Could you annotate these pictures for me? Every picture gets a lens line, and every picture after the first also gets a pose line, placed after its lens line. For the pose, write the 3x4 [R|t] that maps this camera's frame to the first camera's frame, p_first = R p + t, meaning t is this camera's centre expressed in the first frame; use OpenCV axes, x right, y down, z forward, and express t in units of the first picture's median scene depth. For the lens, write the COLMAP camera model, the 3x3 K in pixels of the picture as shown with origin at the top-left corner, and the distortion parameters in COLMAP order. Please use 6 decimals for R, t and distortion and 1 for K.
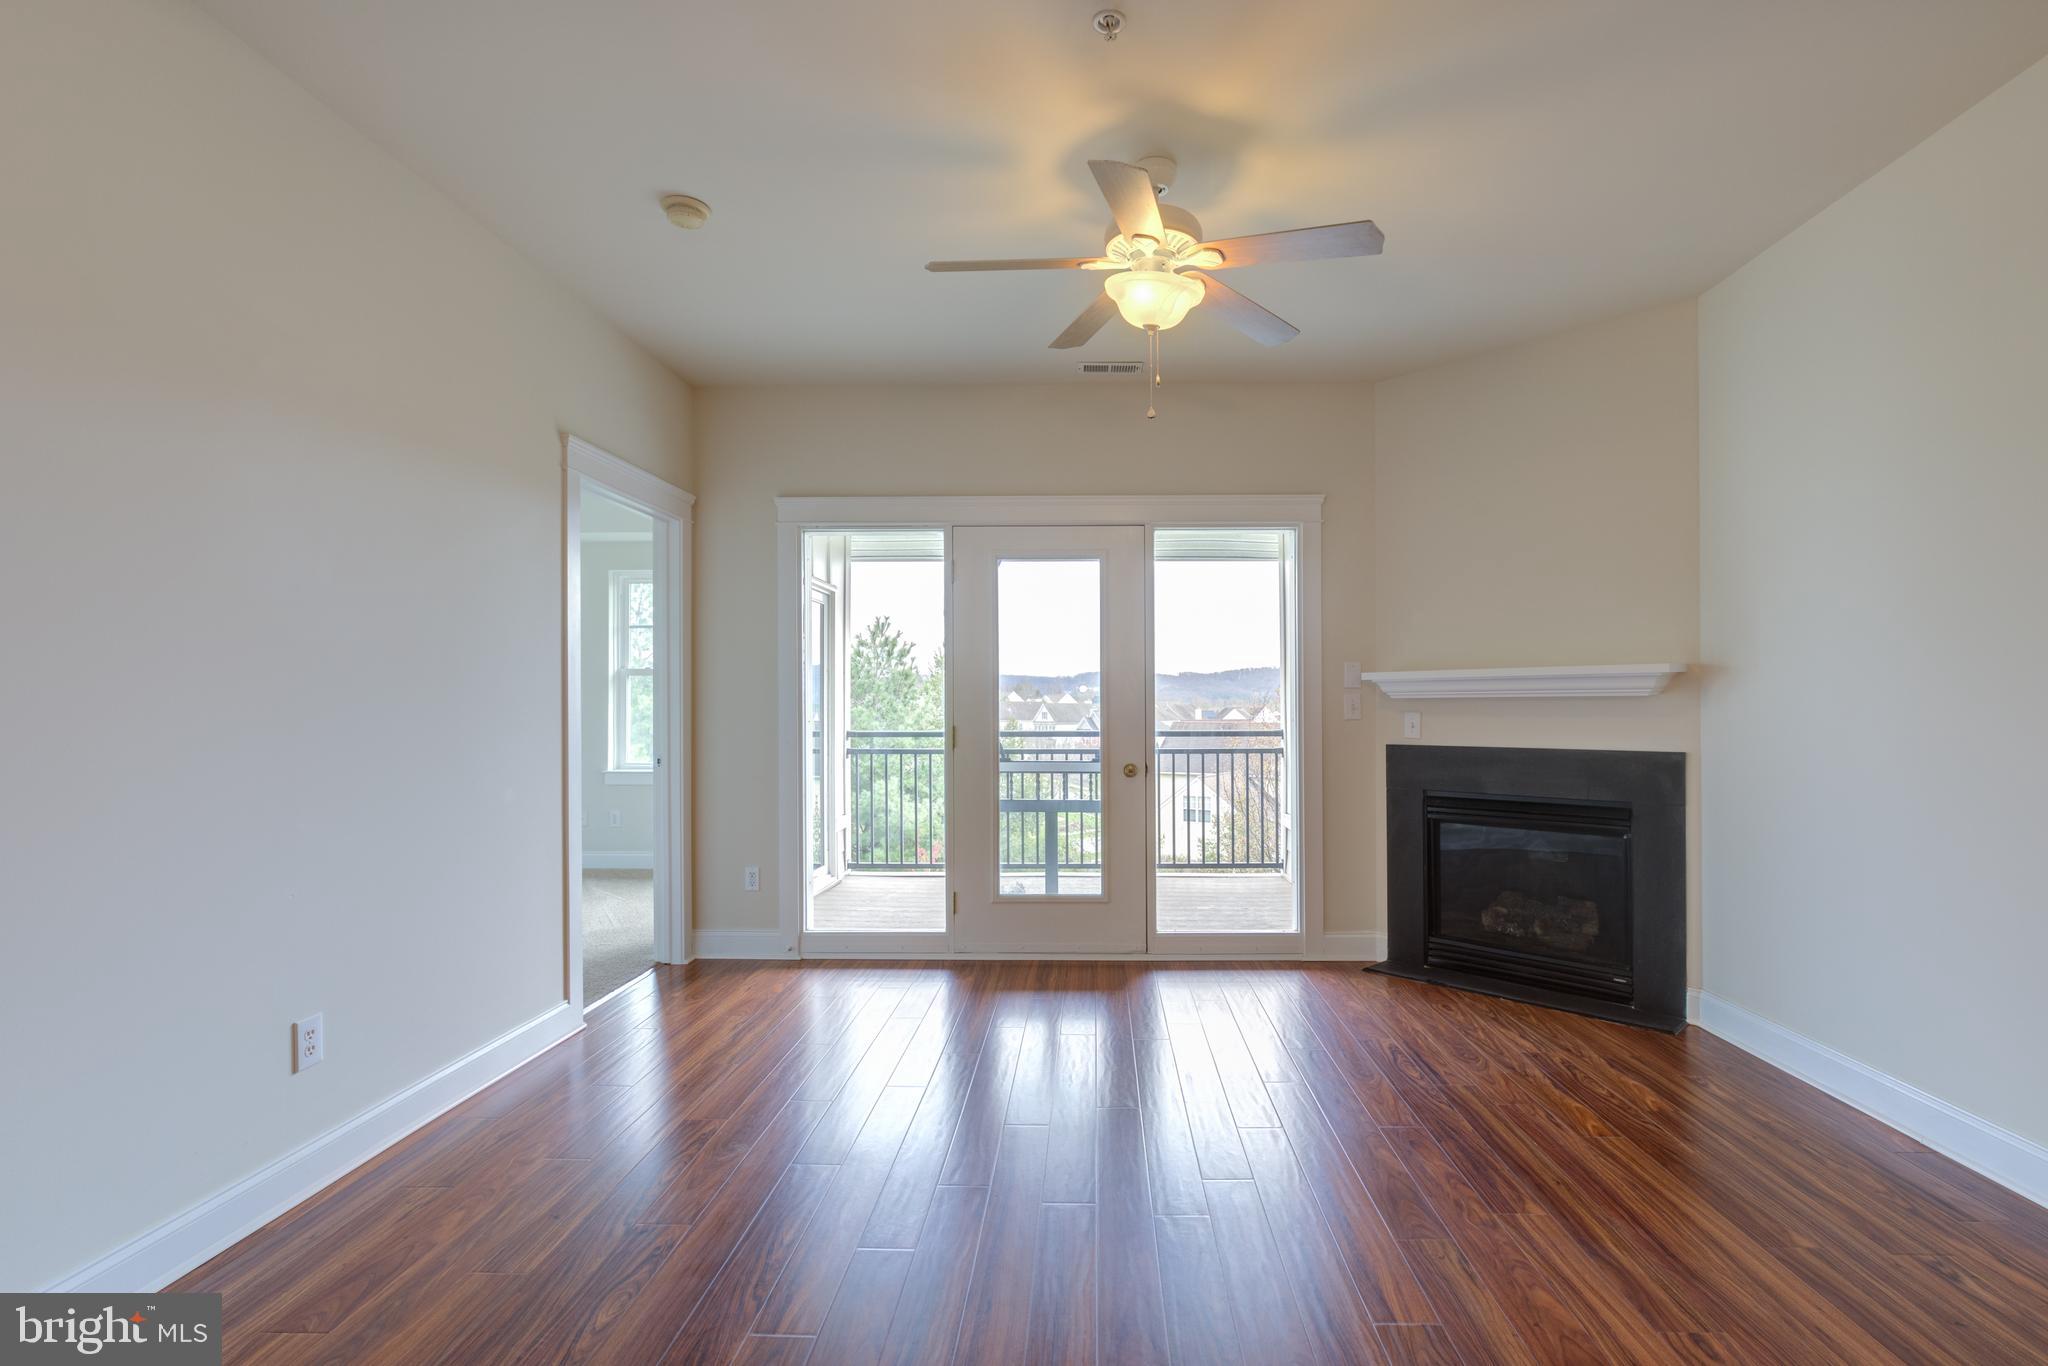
lens RADIAL K [[939.4, 0, 1026.7], [0, 939.4, 691.1], [0, 0, 1]] dist [-0.012470, 0.004541]
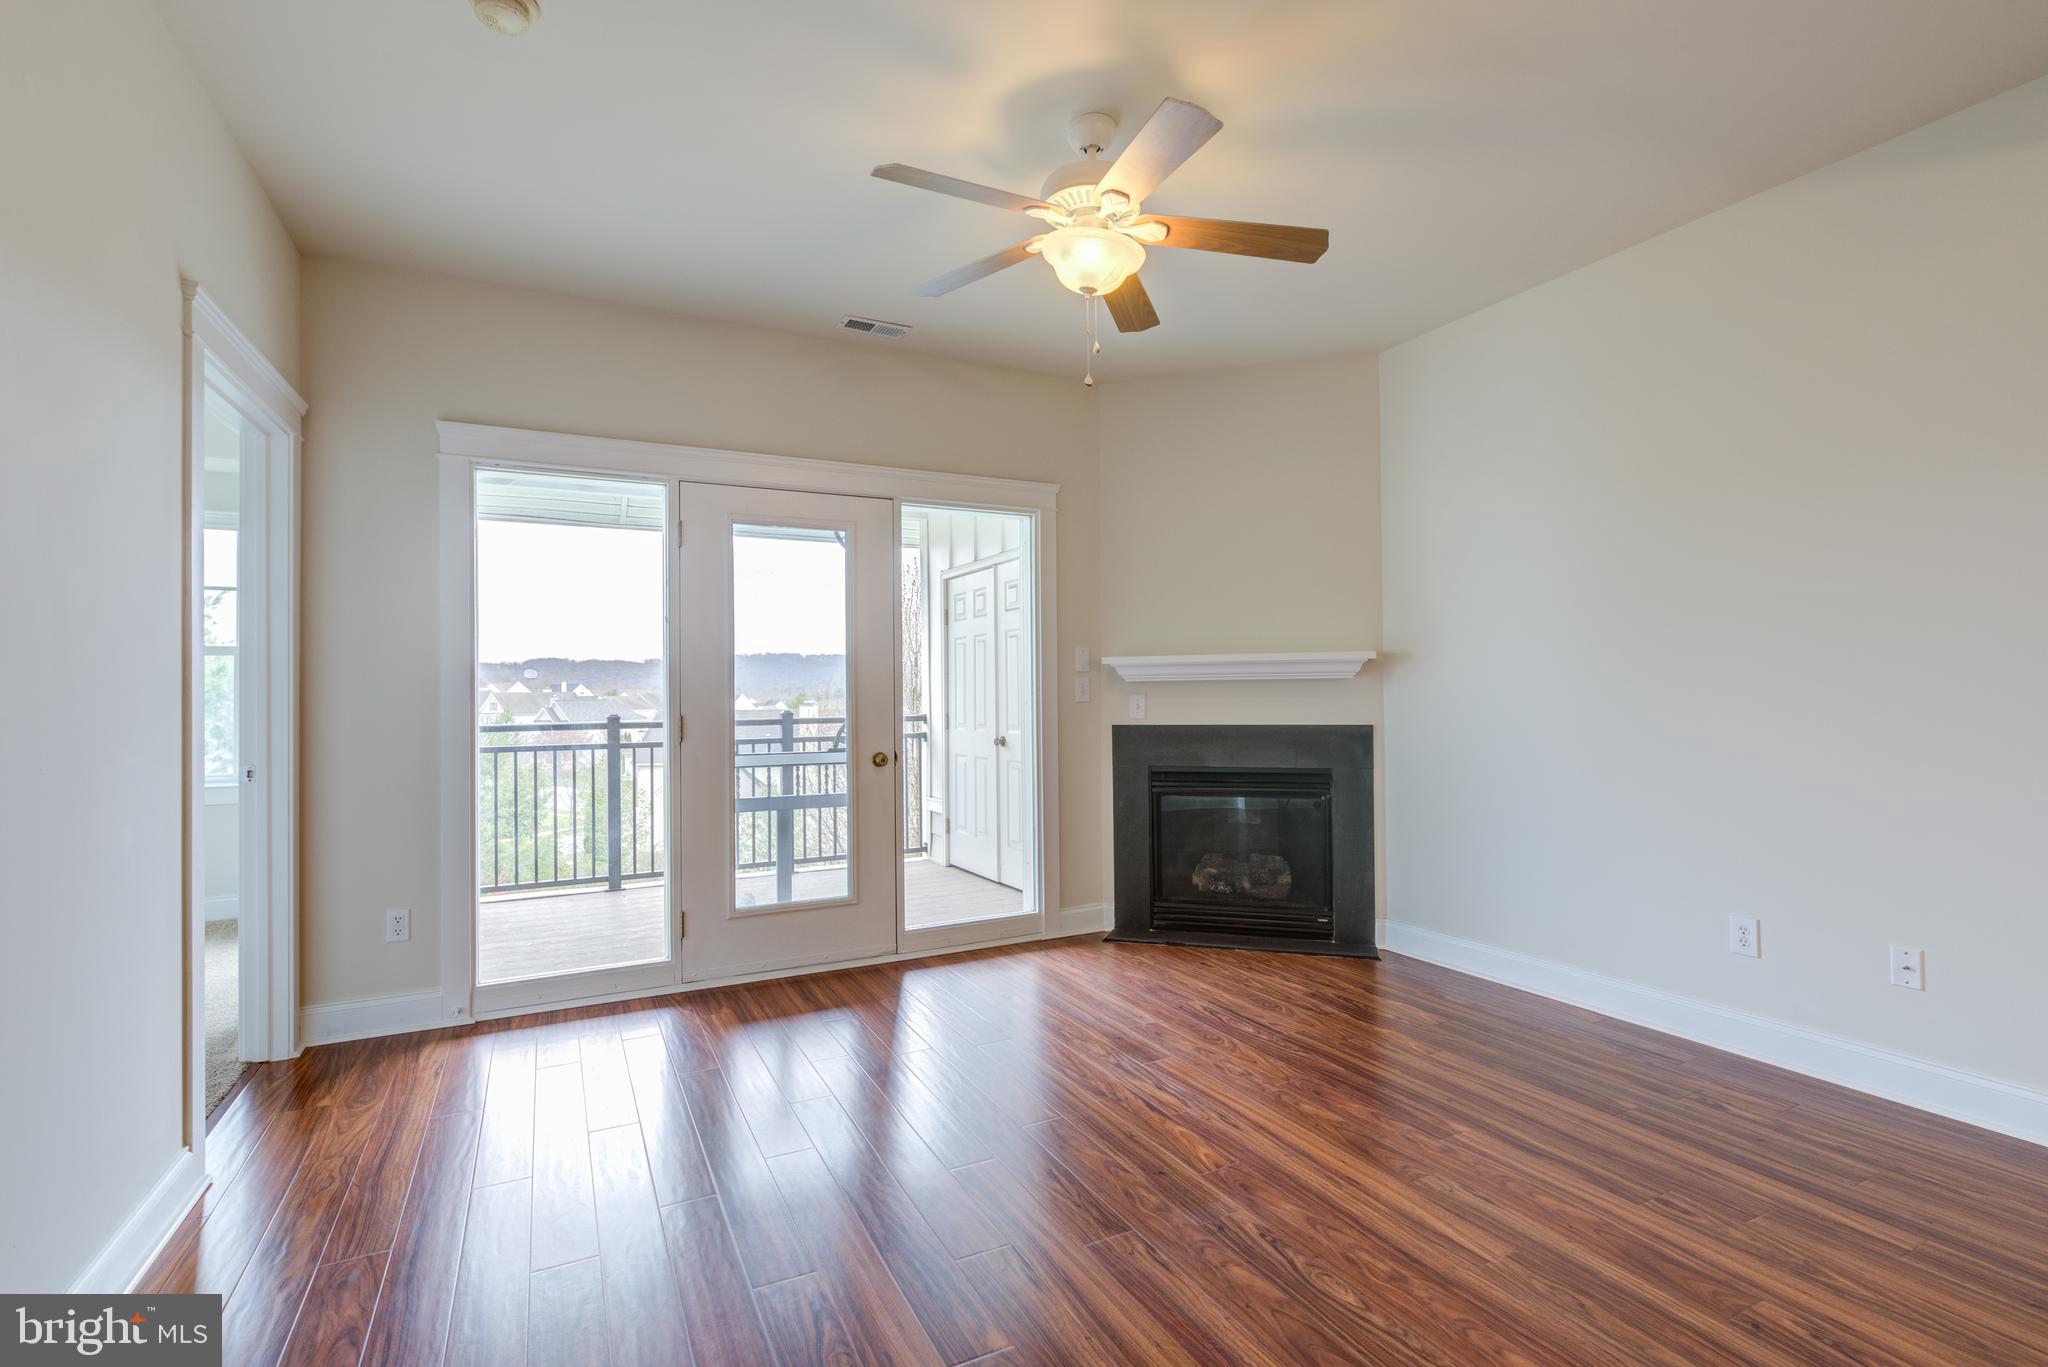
lens RADIAL K [[939.4, 0, 1034.7], [0, 939.4, 666.2], [0, 0, 1]] dist [-0.012470, 0.004541]
pose [[0.882024, 0.005179, 0.471176, -0.204059], [0.000581, 0.999927, -0.012078, 0.003067], [-0.471204, 0.010927, 0.881956, 0.106083]]
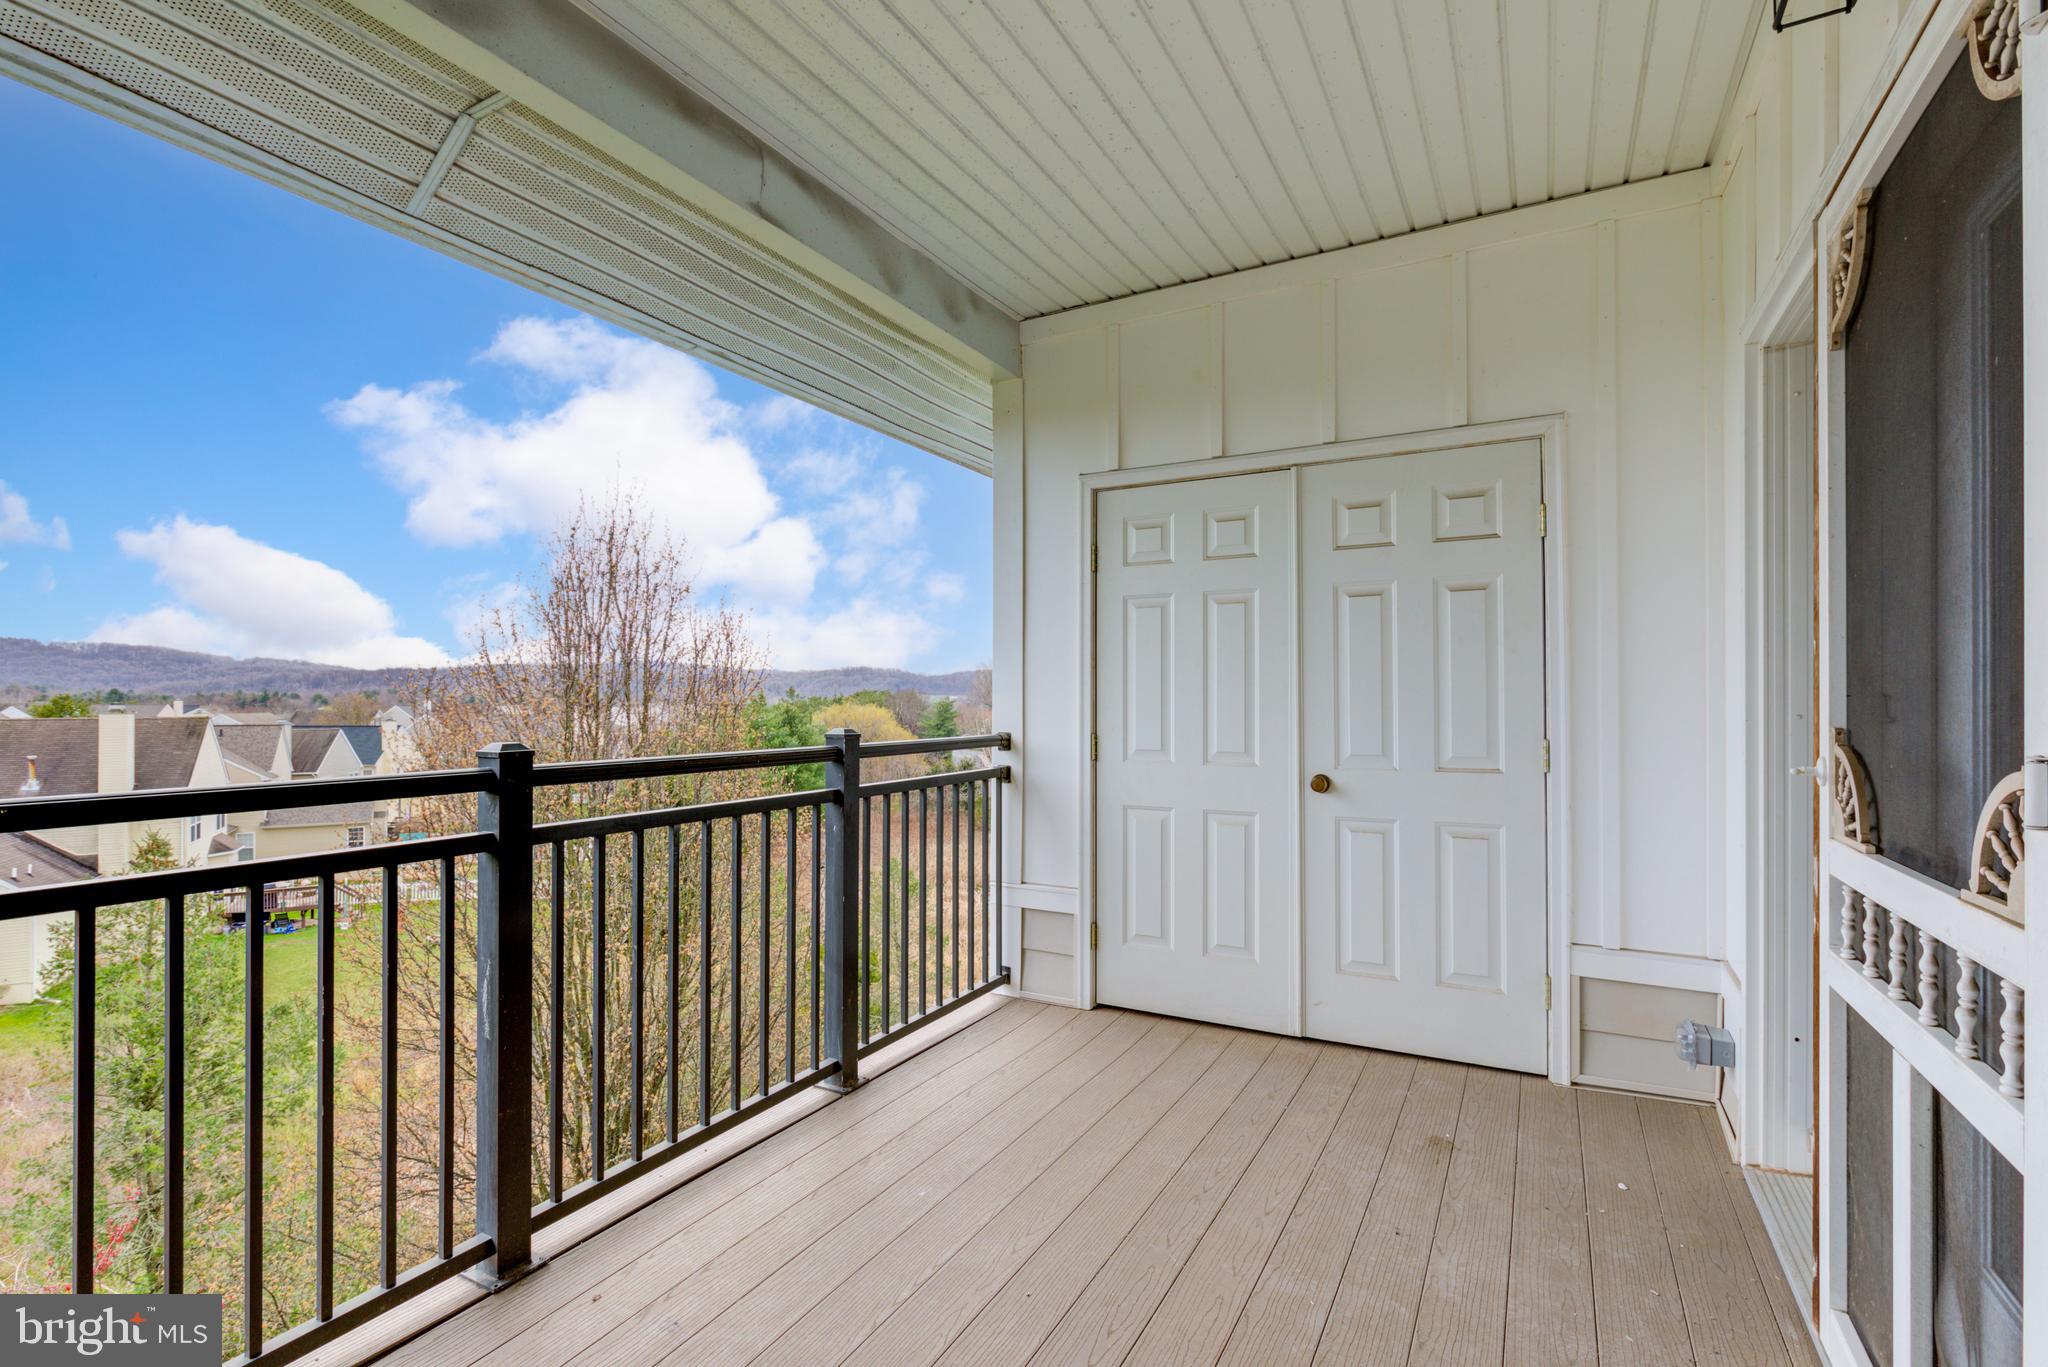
lens RADIAL K [[939.4, 0, 1032.5], [0, 939.4, 691.2], [0, 0, 1]] dist [-0.012470, 0.004541]
pose [[0.462348, 0.012089, 0.886616, -0.376798], [-0.017084, 0.999843, -0.004724, 0.026459], [-0.886534, -0.012963, 0.462481, 1.108313]]
